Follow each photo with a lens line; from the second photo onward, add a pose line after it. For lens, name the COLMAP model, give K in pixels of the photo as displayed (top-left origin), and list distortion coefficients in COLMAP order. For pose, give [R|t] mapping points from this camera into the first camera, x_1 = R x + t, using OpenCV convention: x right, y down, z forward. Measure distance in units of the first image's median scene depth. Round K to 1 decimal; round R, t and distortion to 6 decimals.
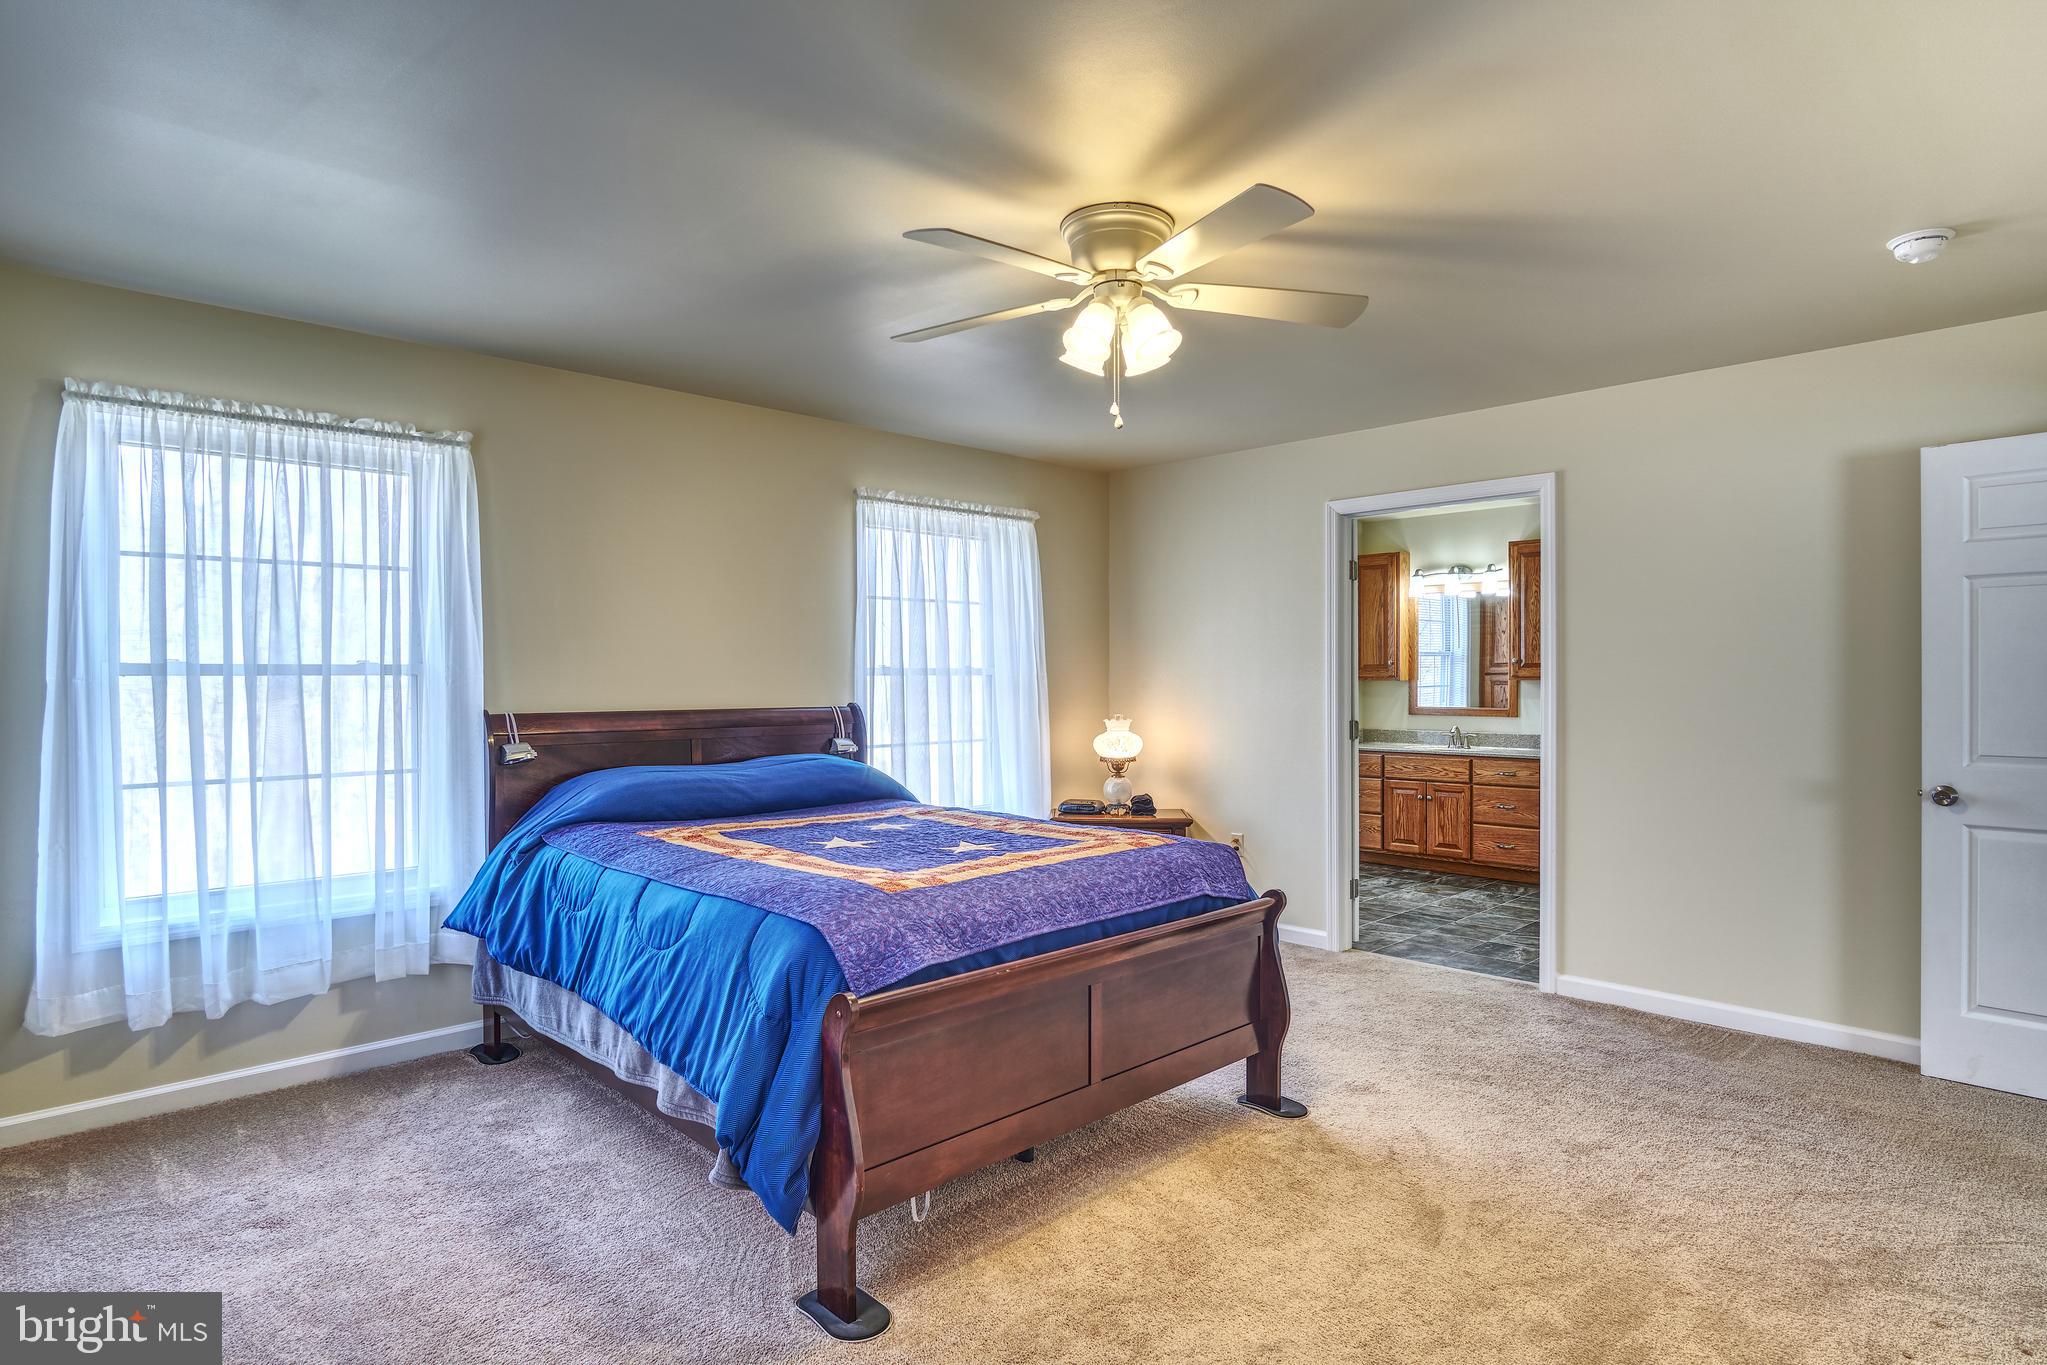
lens RADIAL K [[1099.0, 0, 1013.4], [0, 1099.0, 692.0], [0, 0, 1]] dist [-0.029168, 0.006114]
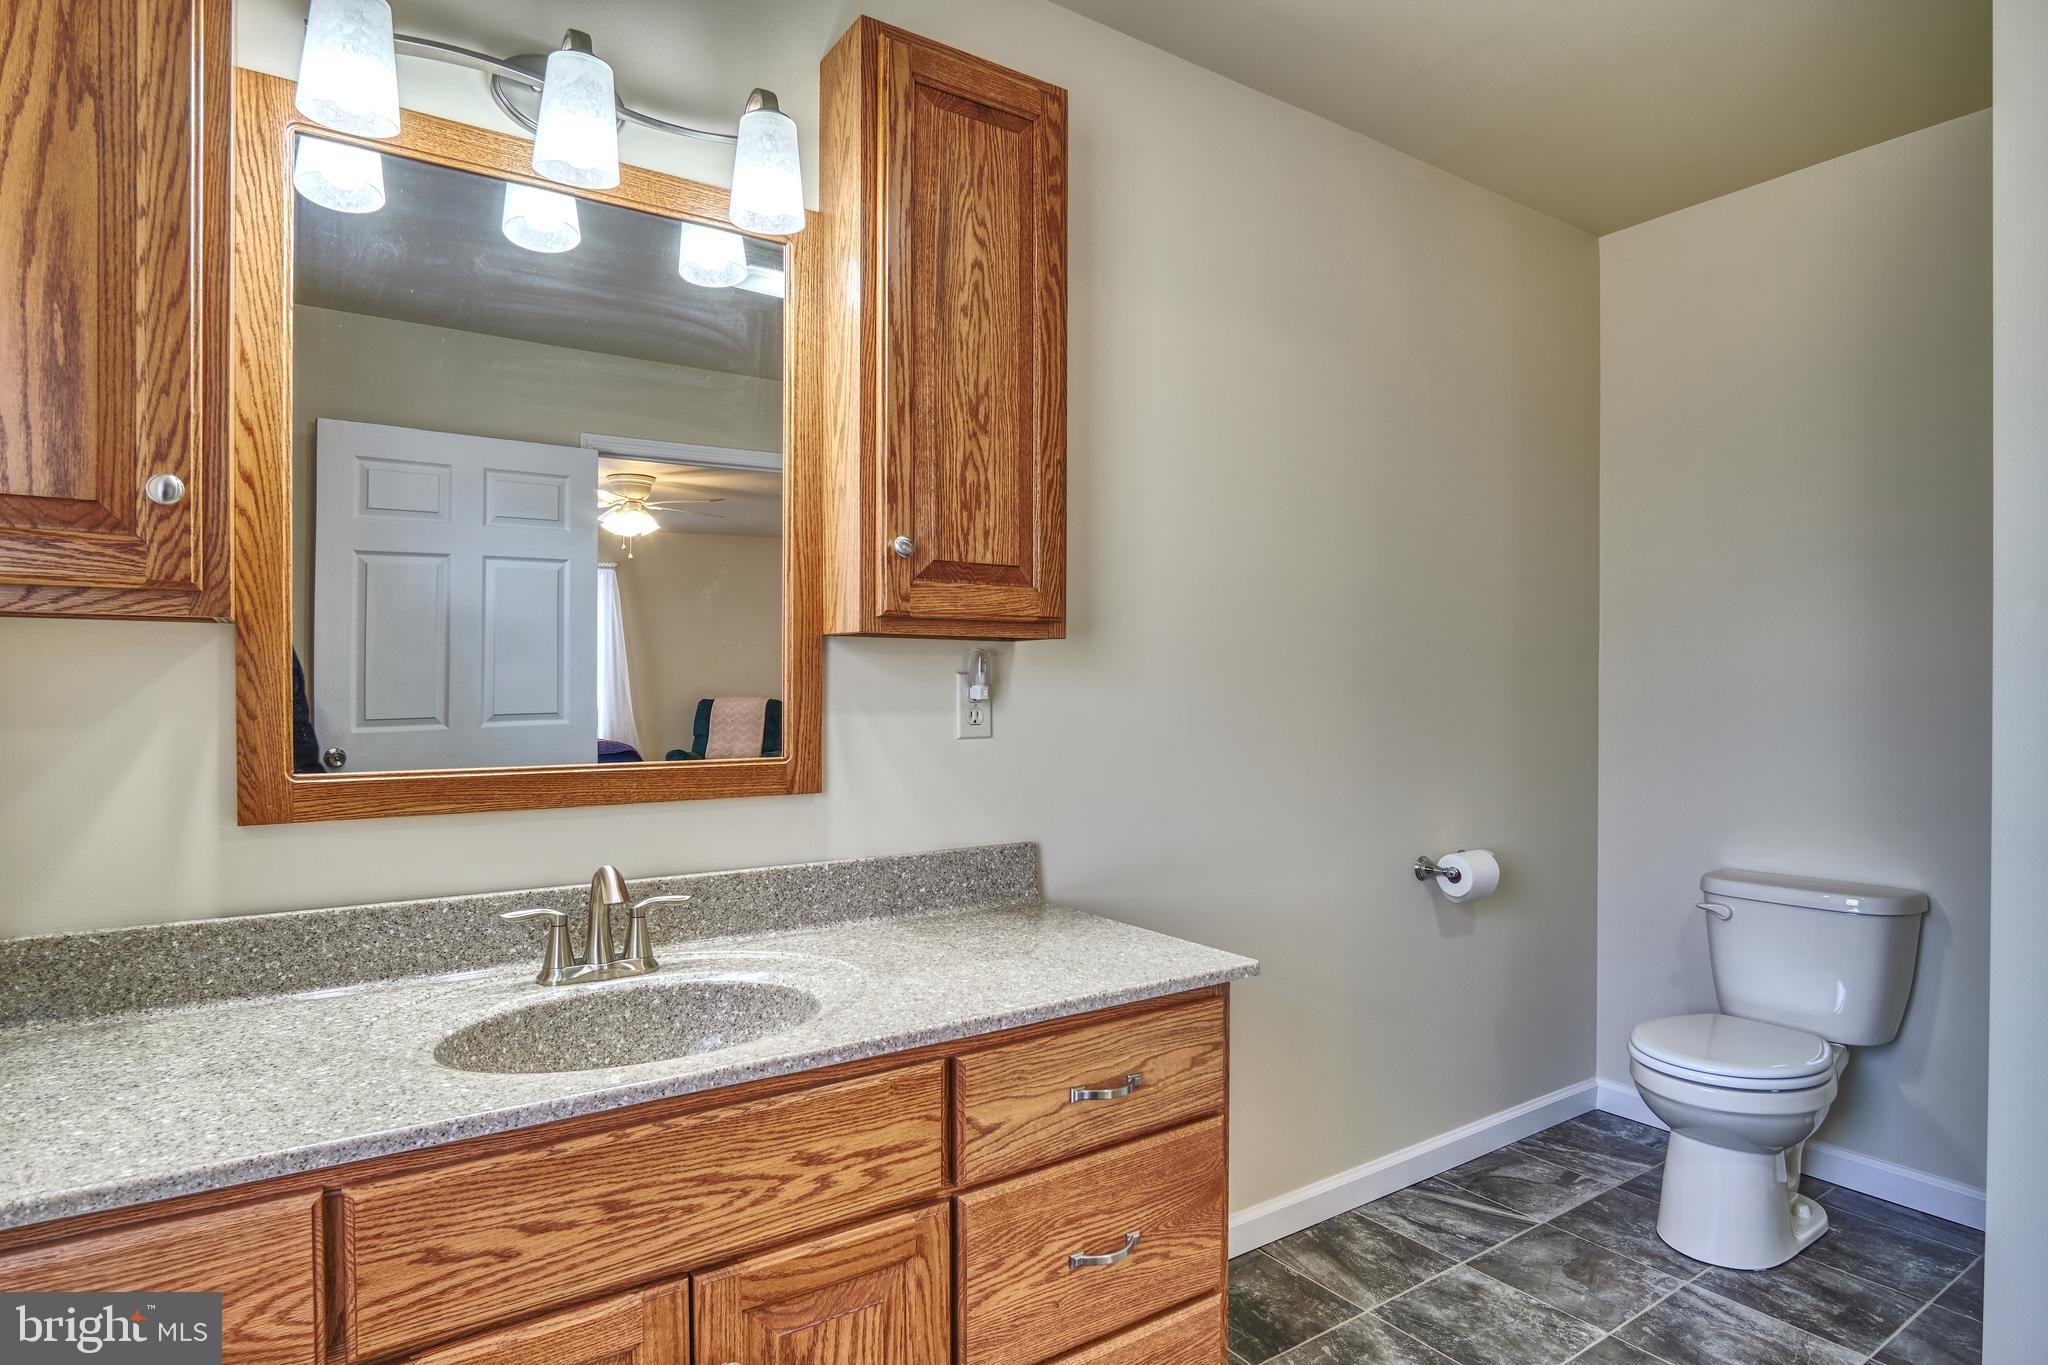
lens RADIAL K [[1099.6, 0, 1023.3], [0, 1099.6, 697.4], [0, 0, 1]] dist [-0.029168, 0.006114]
pose [[0.165958, -0.006489, 0.986112, 0.237218], [0.014578, 0.999885, 0.004126, 0.001884], [-0.986025, 0.013691, 0.166033, 0.930742]]
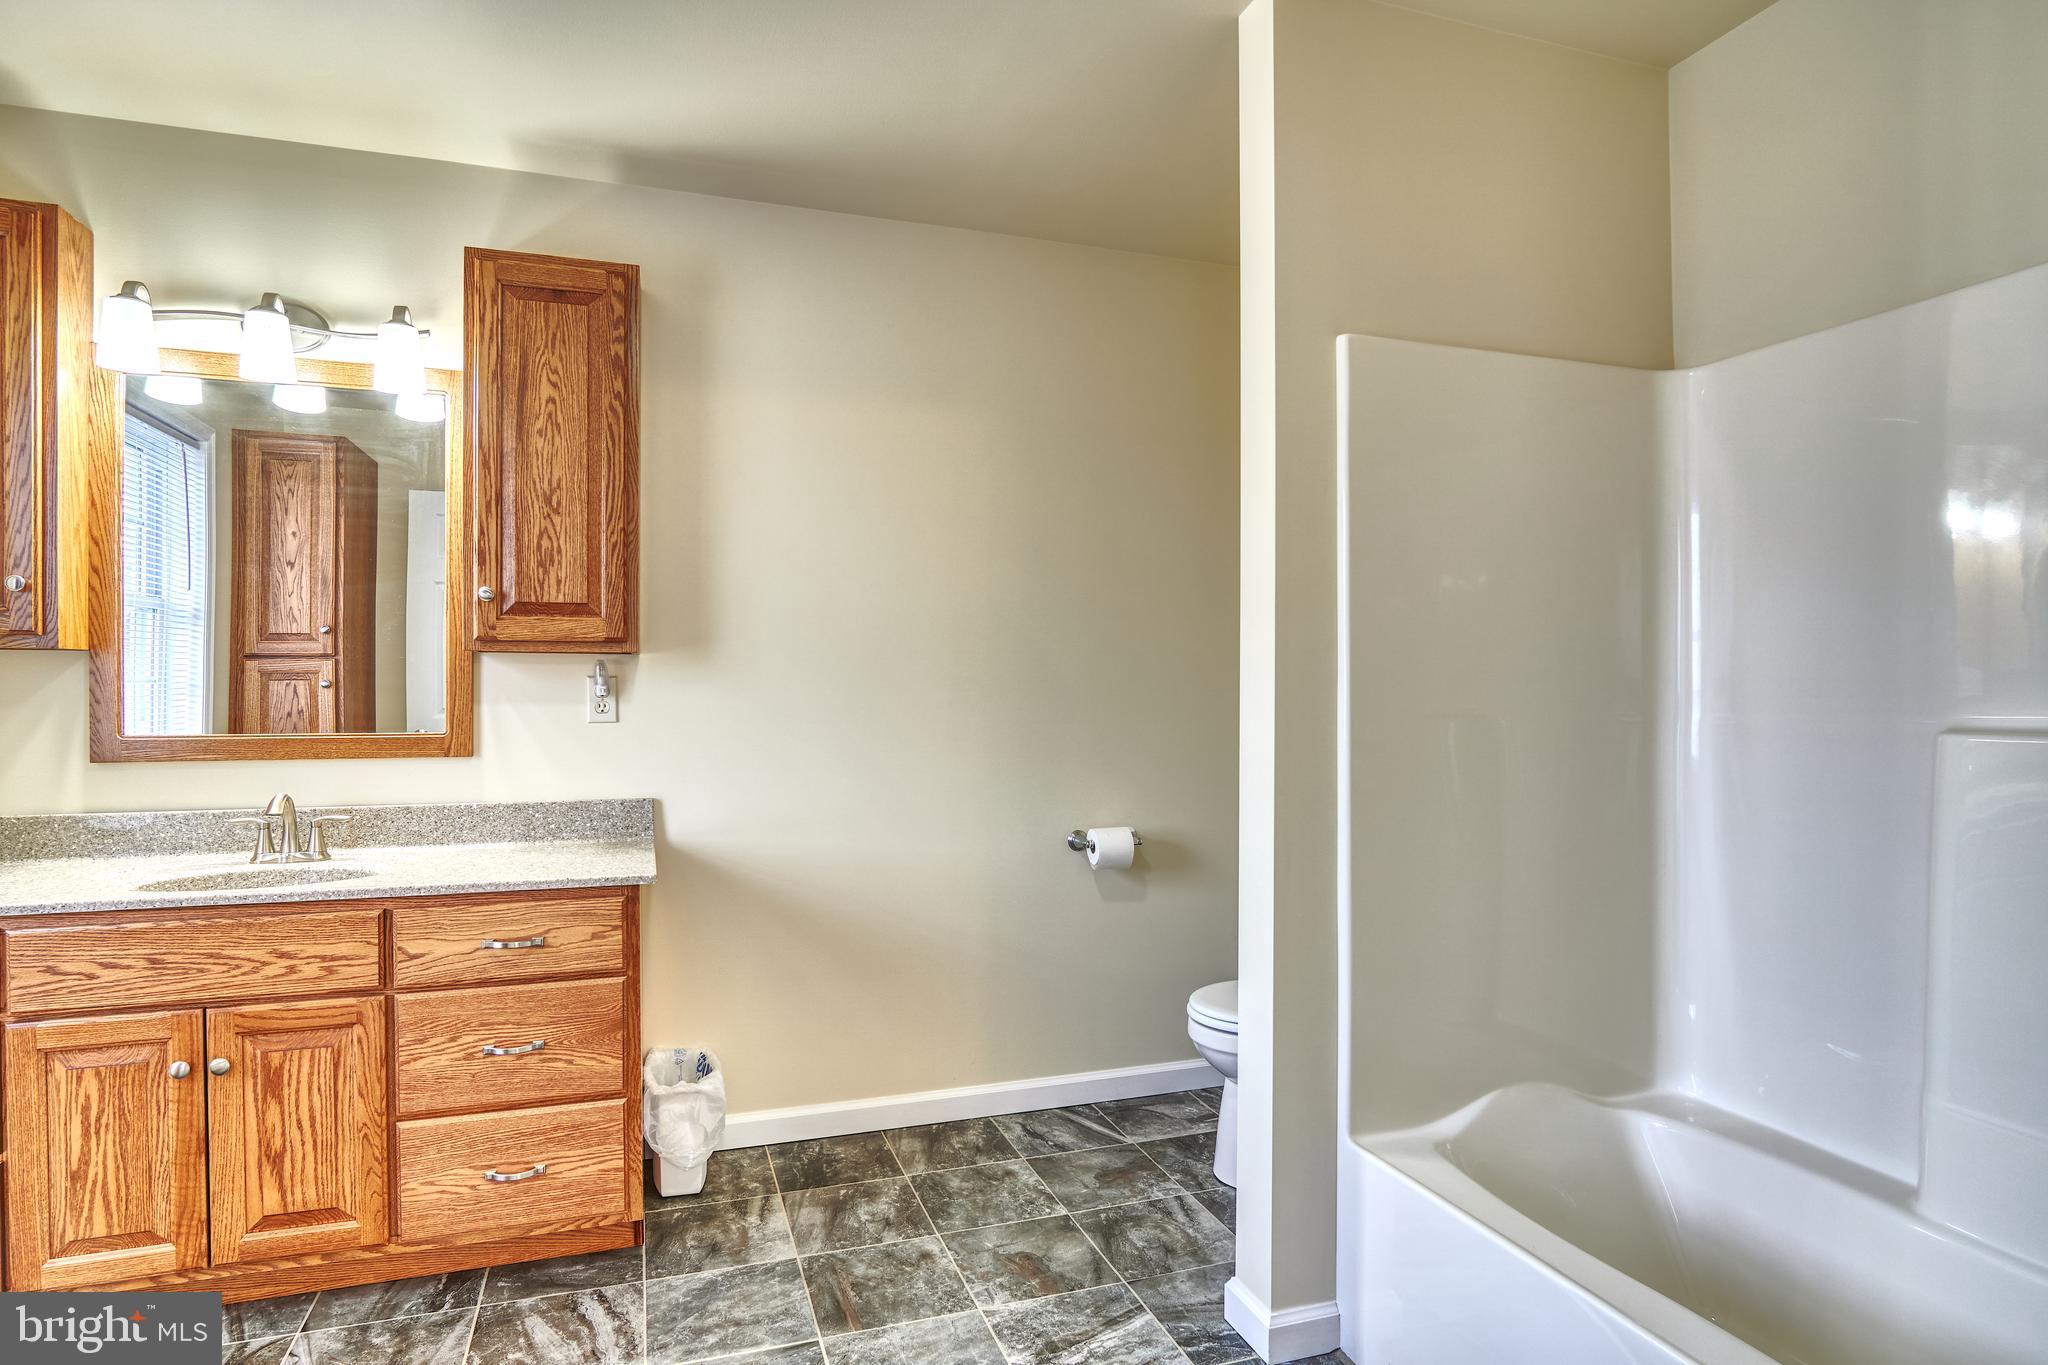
lens RADIAL K [[1099.6, 0, 1026.0], [0, 1099.6, 696.9], [0, 0, 1]] dist [-0.029168, 0.006114]
pose [[0.419412, -0.002245, 0.907793, 0.216835], [0.011358, 0.999932, -0.002774, 0.006478], [-0.907725, 0.011474, 0.419409, 0.697135]]
